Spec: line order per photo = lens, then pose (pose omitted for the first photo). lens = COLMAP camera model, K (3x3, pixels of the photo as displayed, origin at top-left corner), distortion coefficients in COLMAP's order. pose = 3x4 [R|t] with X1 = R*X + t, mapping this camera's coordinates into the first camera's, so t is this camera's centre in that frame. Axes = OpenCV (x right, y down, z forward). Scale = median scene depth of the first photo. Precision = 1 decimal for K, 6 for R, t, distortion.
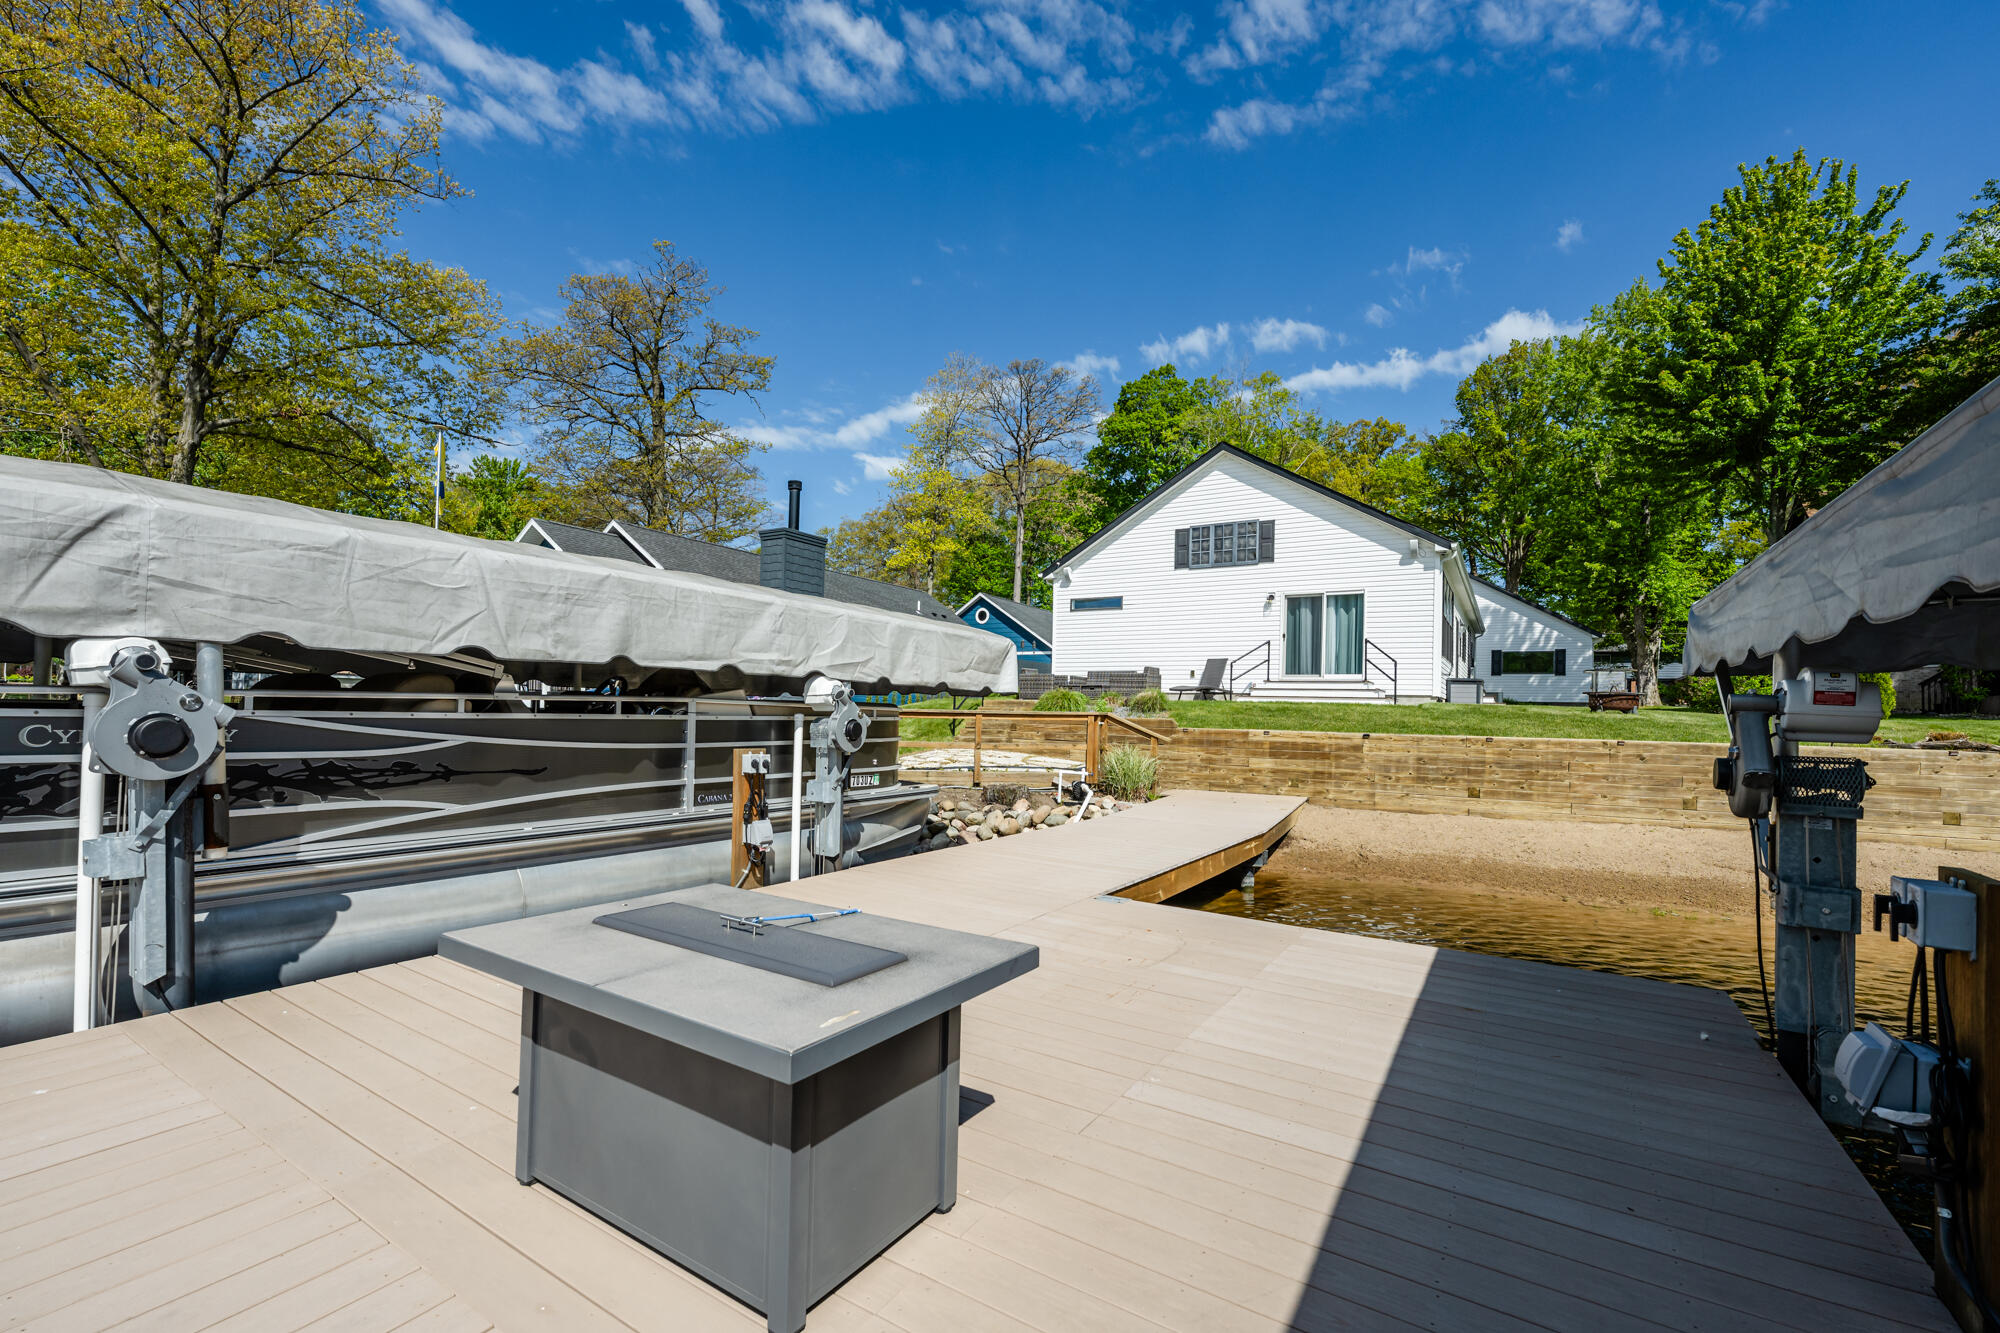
lens RADIAL K [[797.8, 0, 1007.1], [0, 797.8, 668.2], [0, 0, 1]] dist [-0.002764, -0.000263]
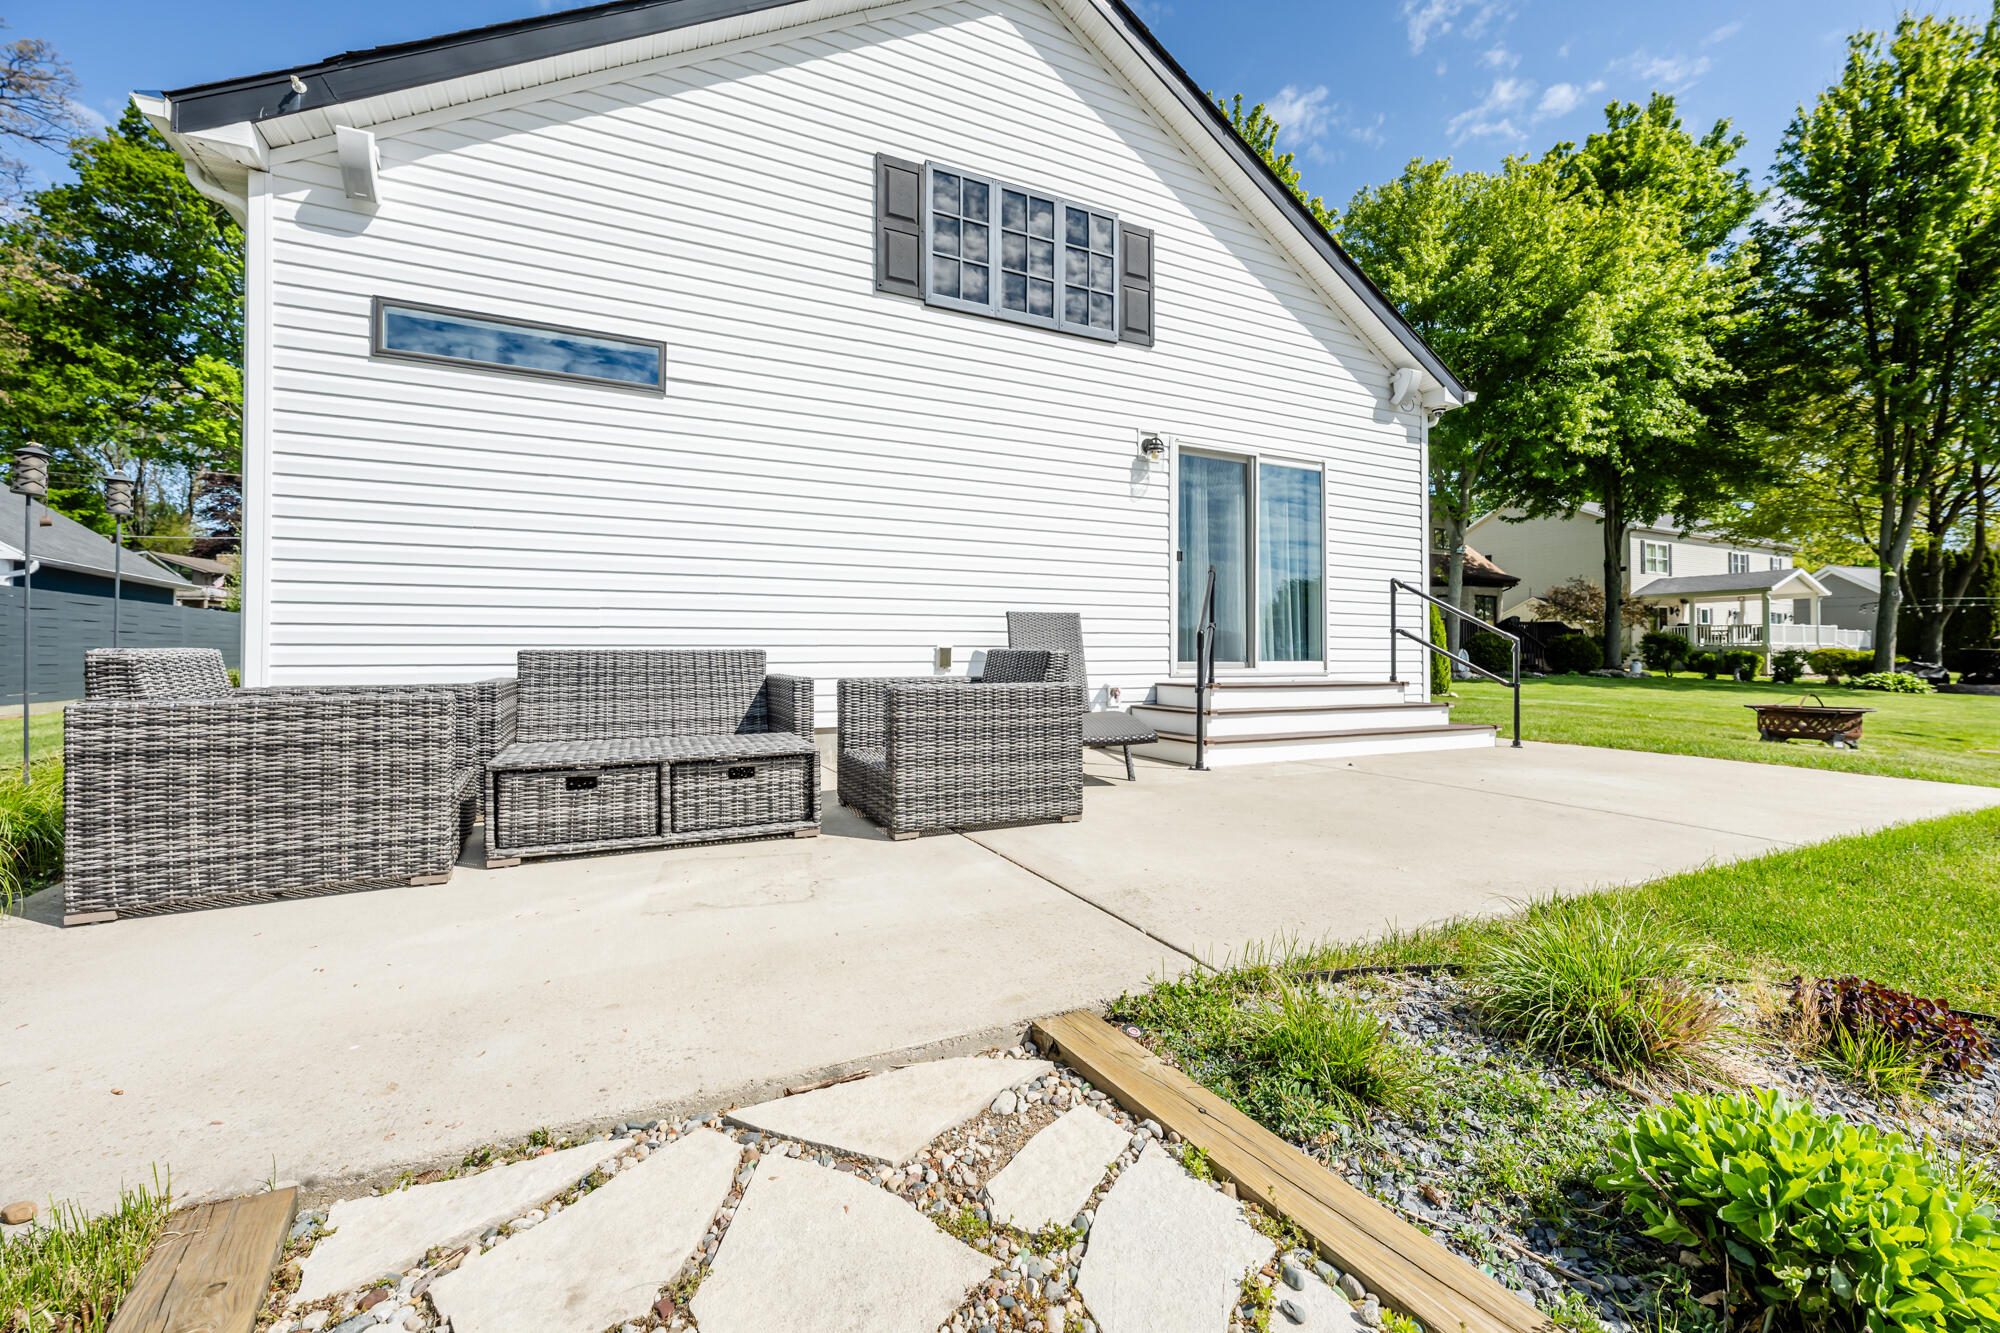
lens RADIAL K [[797.8, 0, 996.6], [0, 797.8, 671.9], [0, 0, 1]] dist [-0.002764, -0.000263]
pose [[0.528133, -0.018153, 0.848967, -0.013201], [-0.008097, 0.999618, 0.026411, 0.004364], [-0.849123, -0.020823, 0.527785, 0.792611]]
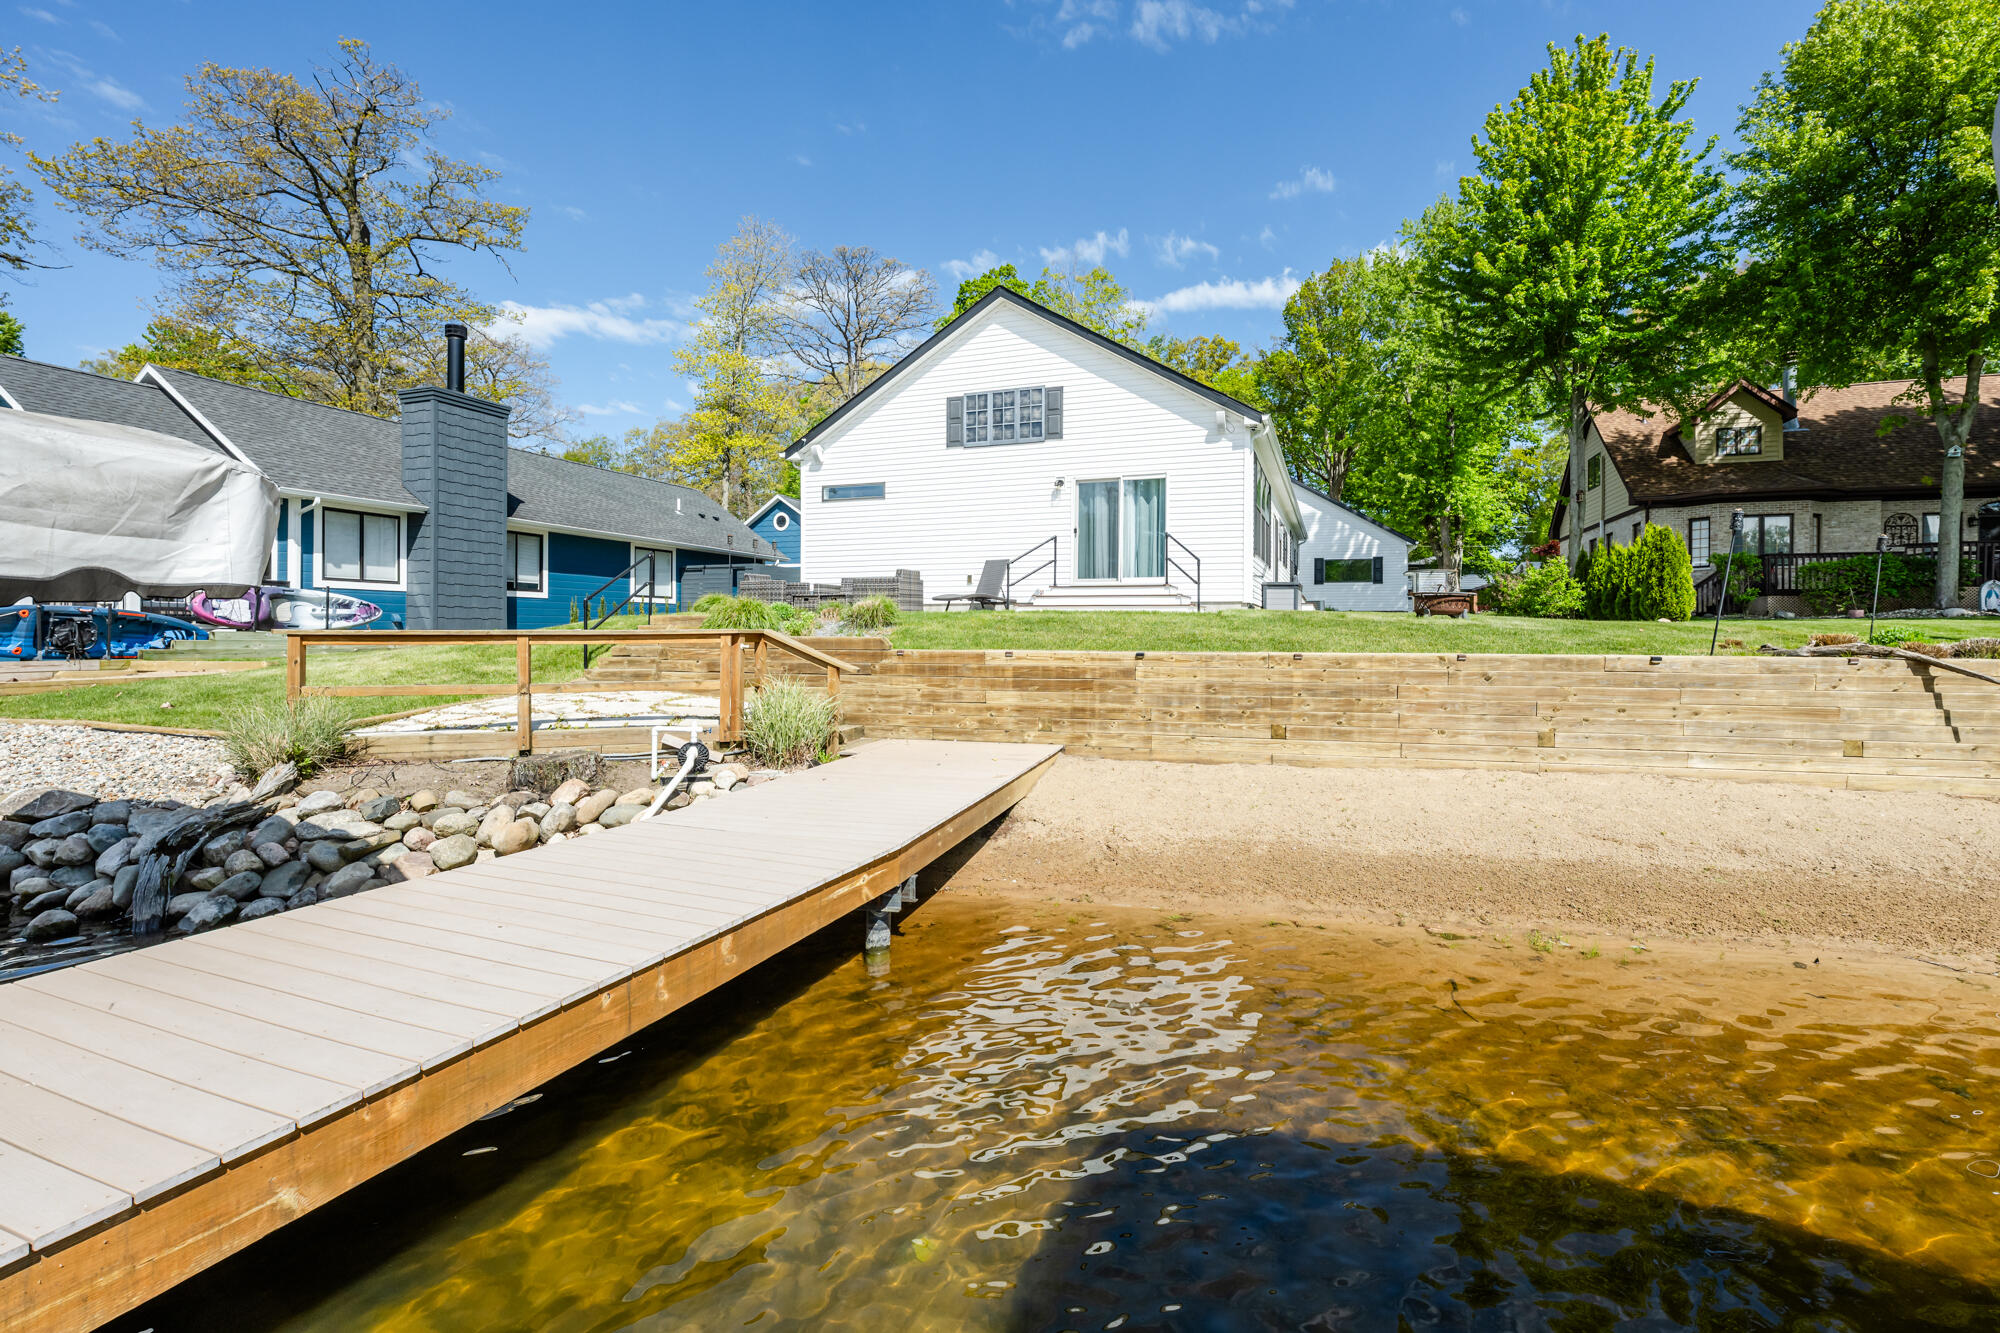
lens RADIAL K [[821.2, 0, 1026.8], [0, 821.2, 595.8], [0, 0, 1]] dist [0.001752, 0.000202]
pose [[0.978864, -0.011318, 0.204198, 0.117109], [0.008634, 0.999864, 0.014031, 0.011957], [-0.204329, -0.011971, 0.978829, 0.177311]]
